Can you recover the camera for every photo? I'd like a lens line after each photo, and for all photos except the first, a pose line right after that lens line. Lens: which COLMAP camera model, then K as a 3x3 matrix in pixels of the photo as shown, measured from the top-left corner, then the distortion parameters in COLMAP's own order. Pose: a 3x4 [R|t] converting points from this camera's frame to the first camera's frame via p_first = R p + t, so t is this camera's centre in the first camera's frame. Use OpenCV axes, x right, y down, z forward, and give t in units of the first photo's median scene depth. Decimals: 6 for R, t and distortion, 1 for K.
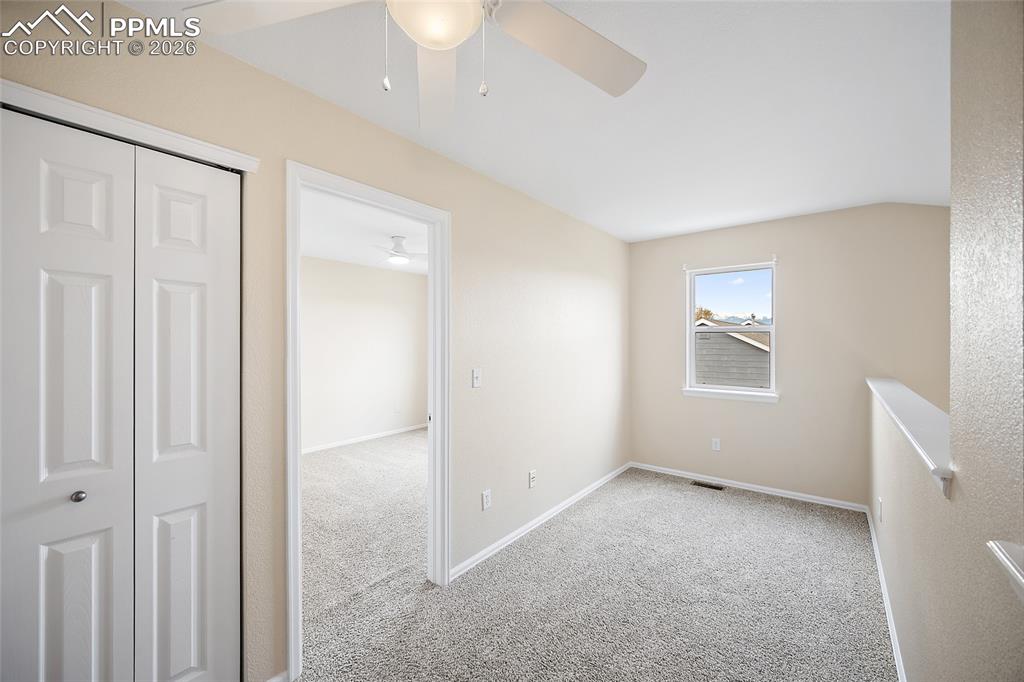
lens RADIAL K [[400.5, 0, 510.2], [0, 400.5, 340.8], [0, 0, 1]] dist [-0.002978, -0.000063]
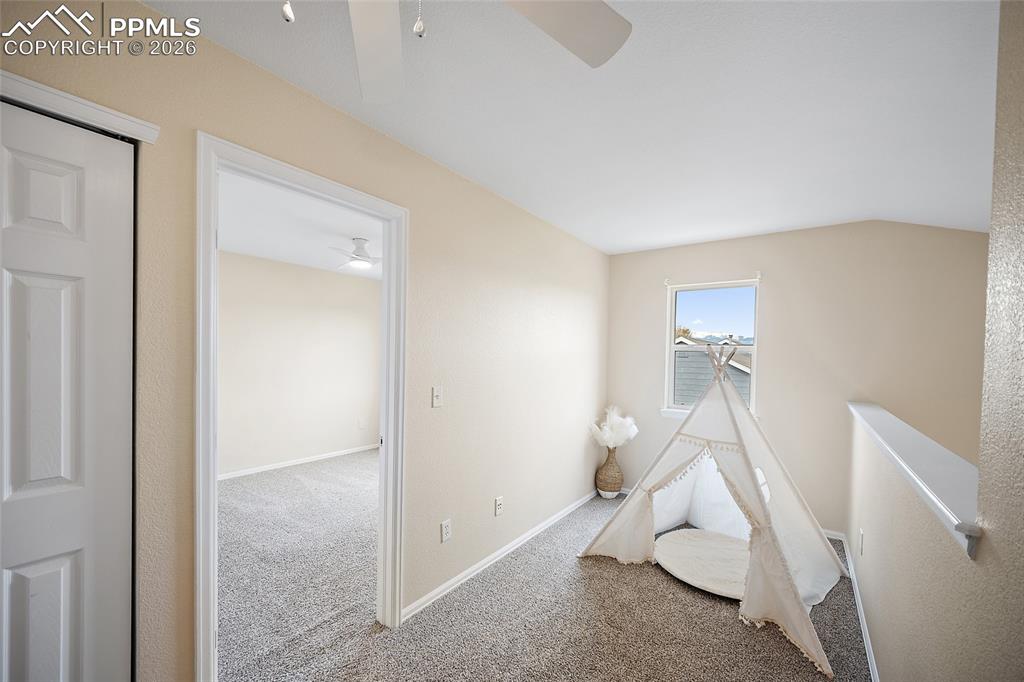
lens RADIAL K [[400.5, 0, 511.0], [0, 400.5, 360.6], [0, 0, 1]] dist [-0.002978, -0.000063]
pose [[0.998532, 0.021500, 0.049713, 0.038503], [-0.022247, 0.999647, 0.014526, -0.005204], [-0.049384, -0.015611, 0.998658, 0.102884]]
